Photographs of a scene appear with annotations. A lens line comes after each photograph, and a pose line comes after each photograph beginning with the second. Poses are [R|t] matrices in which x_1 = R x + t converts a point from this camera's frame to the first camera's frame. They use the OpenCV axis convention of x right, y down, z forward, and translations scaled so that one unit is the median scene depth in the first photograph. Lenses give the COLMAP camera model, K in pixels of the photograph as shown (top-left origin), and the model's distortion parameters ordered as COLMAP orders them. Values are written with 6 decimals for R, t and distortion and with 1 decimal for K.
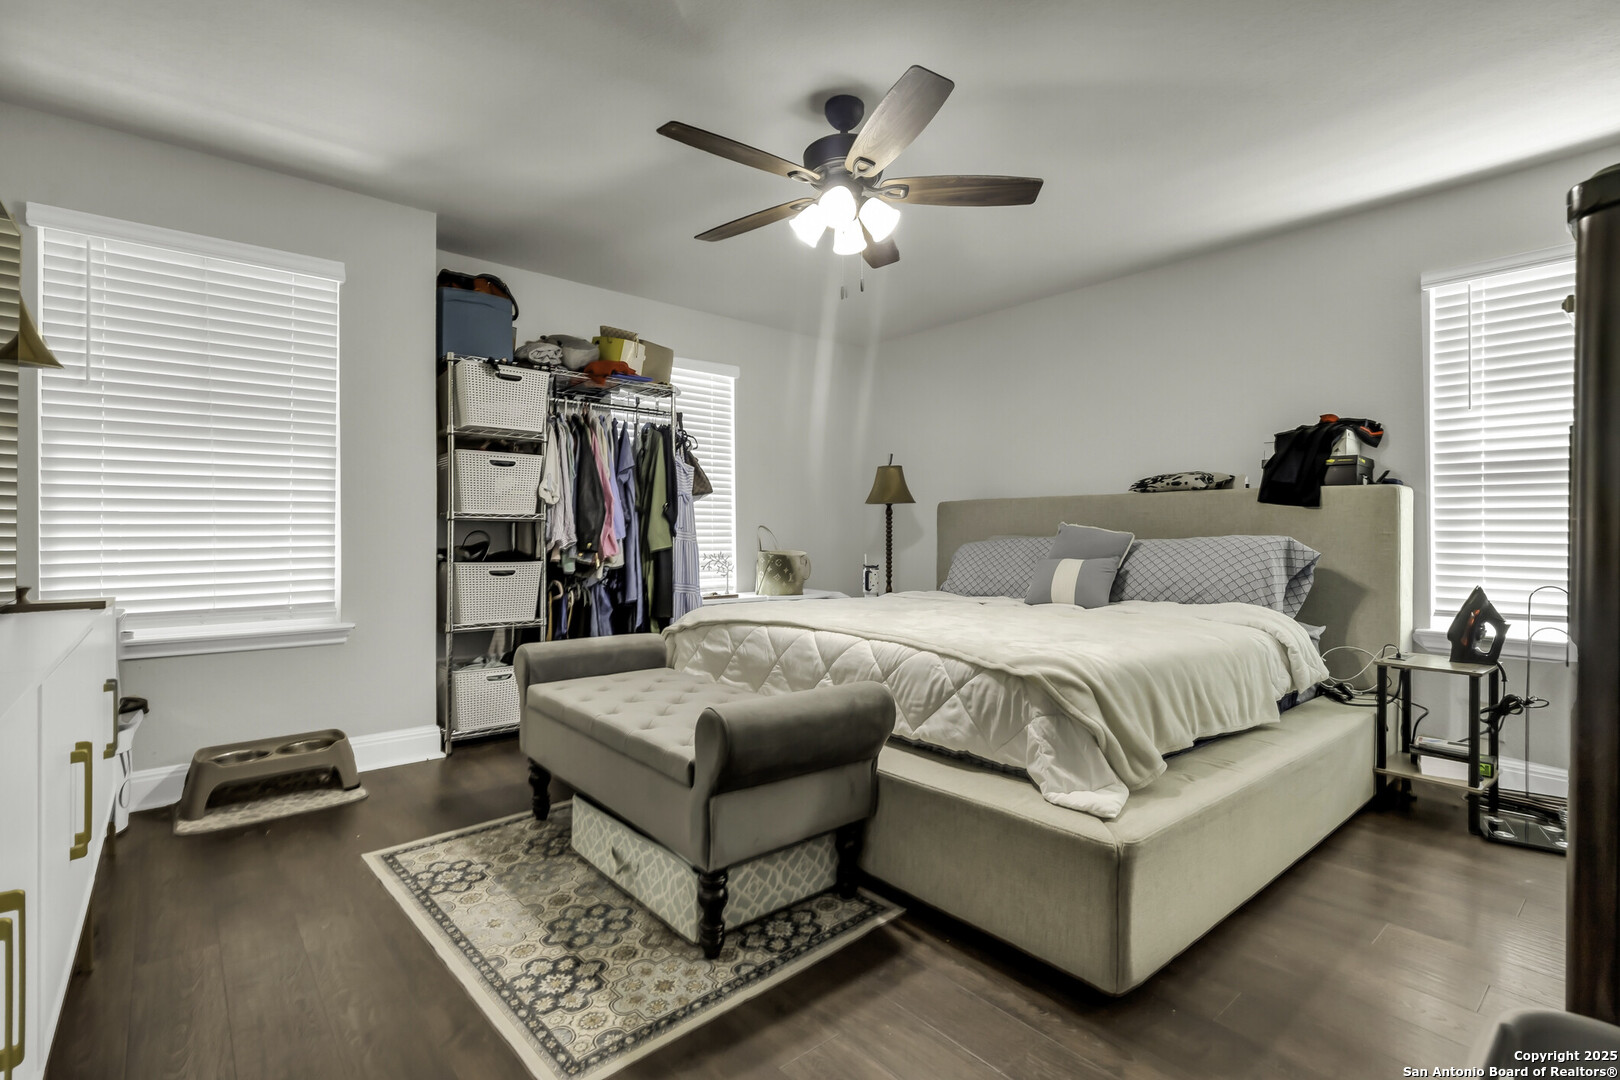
lens RADIAL K [[751.7, 0, 803.1], [0, 751.7, 535.0], [0, 0, 1]] dist [0.018698, -0.000012]
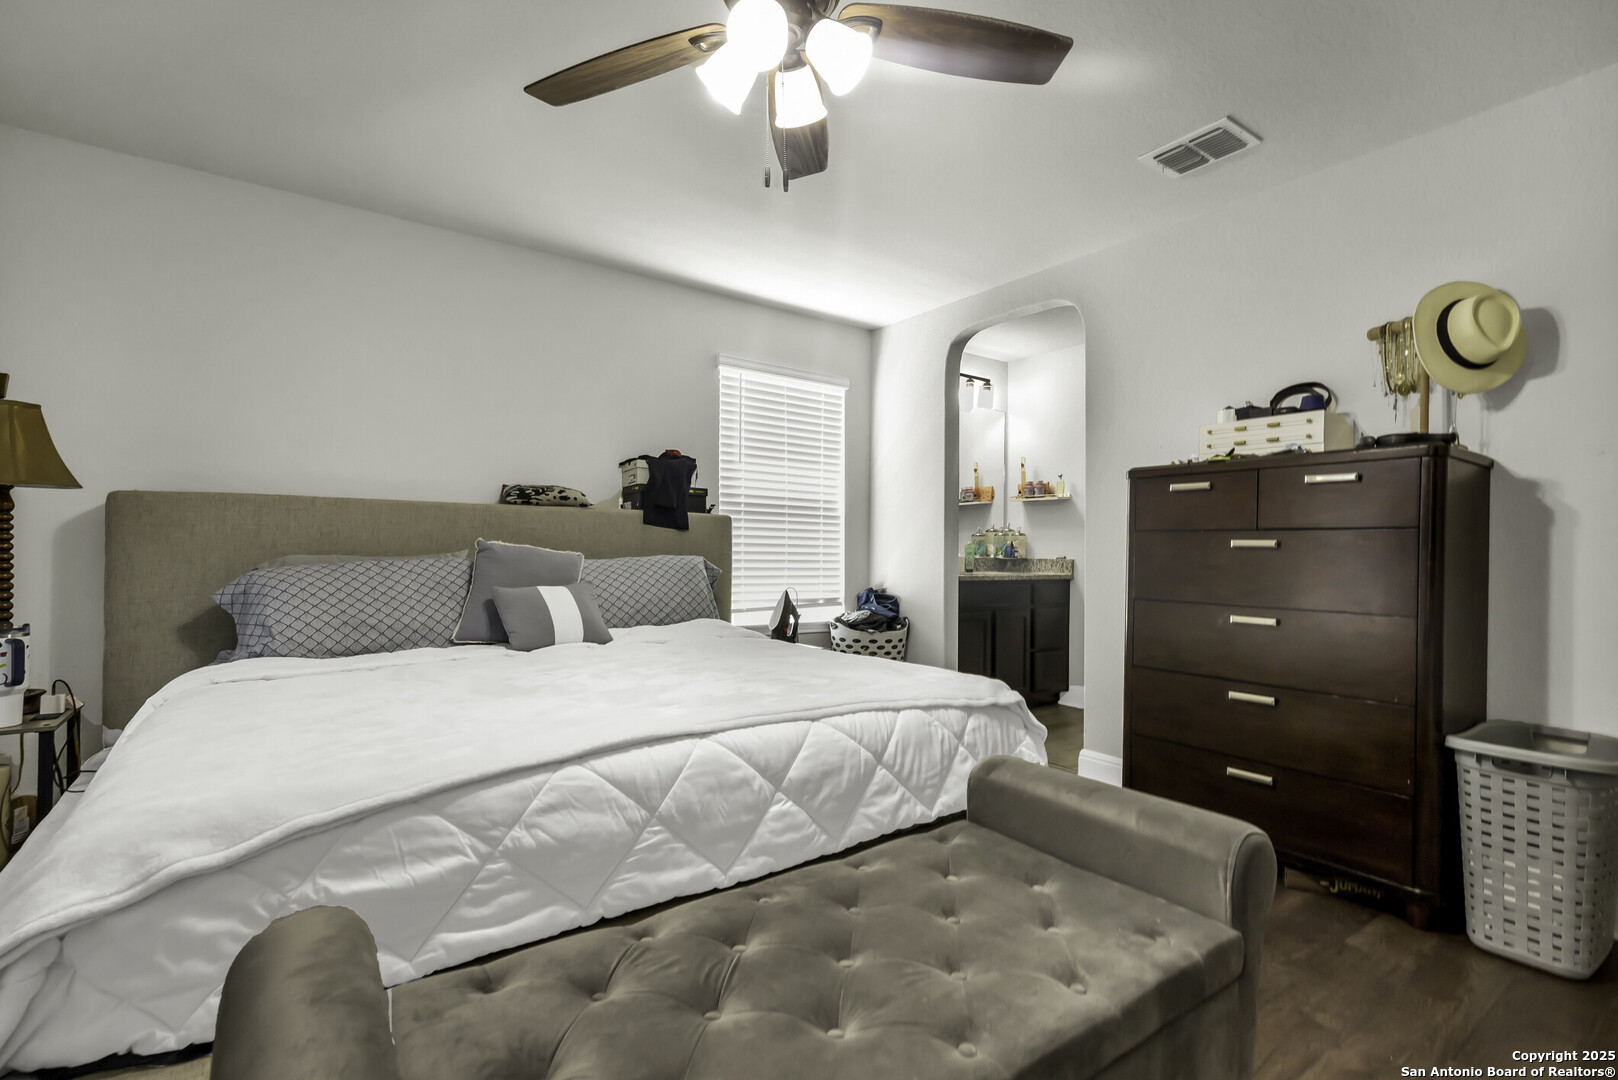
lens RADIAL K [[750.7, 0, 803.1], [0, 750.7, 547.8], [0, 0, 1]] dist [0.018698, -0.000012]
pose [[0.074035, -0.002928, 0.997251, -0.498755], [-0.009036, 0.999953, 0.003607, -0.016815], [-0.997215, -0.009278, 0.074005, 0.807209]]
